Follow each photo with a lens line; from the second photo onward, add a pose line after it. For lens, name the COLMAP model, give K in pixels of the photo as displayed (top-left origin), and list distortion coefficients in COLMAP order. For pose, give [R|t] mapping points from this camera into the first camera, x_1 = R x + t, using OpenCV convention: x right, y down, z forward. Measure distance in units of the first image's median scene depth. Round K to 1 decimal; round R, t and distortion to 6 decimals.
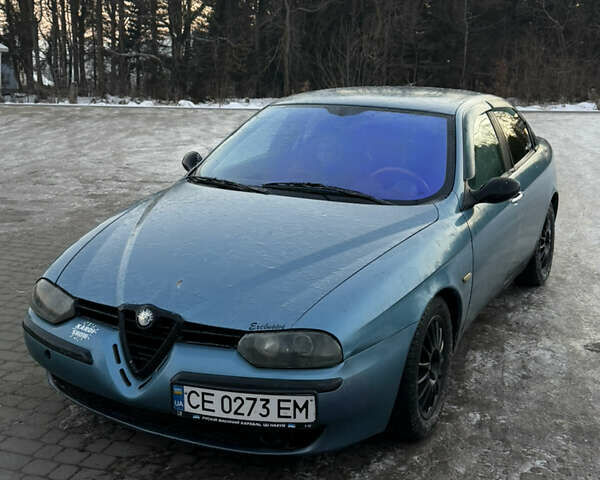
lens RADIAL K [[851.2, 0, 299.5], [0, 851.2, 239.6], [0, 0, 1]] dist [0.067181, 0.000000]
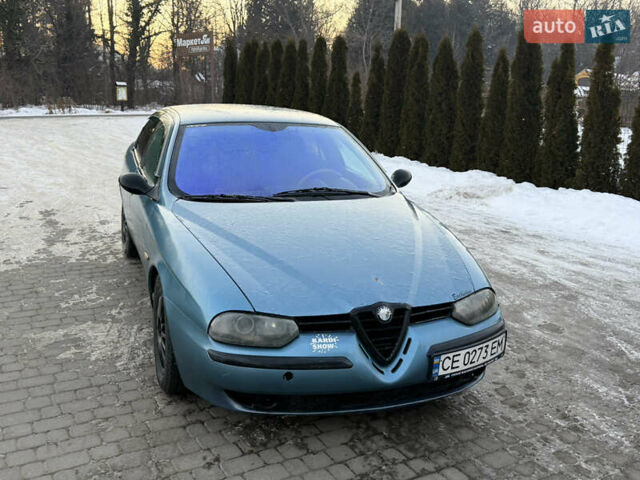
lens RADIAL K [[682.5, 0, 319.6], [0, 682.5, 241.3], [0, 0, 1]] dist [0.018579, 0.000000]
pose [[0.657230, -0.174395, 0.733236, -0.960285], [0.145241, 0.983933, 0.103836, -0.123243], [-0.739563, 0.038252, 0.671999, 0.454589]]
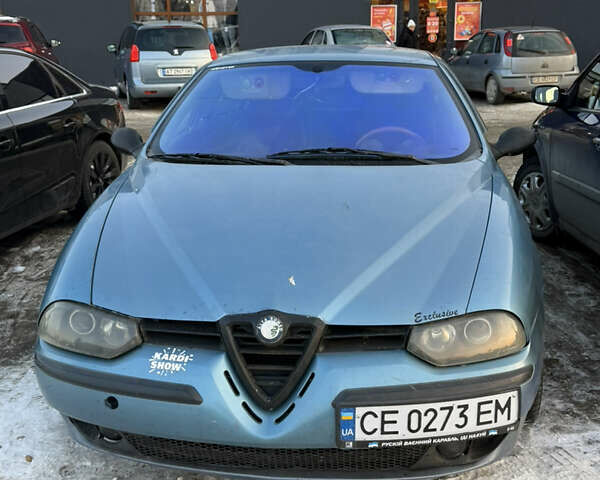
lens RADIAL K [[851.2, 0, 302.2], [0, 851.2, 239.7], [0, 0, 1]] dist [0.067181, 0.000000]
pose [[0.924967, -0.112925, 0.362884, -0.440293], [0.110947, 0.993477, 0.026362, -0.002802], [-0.363494, 0.015876, 0.931461, 0.308070]]
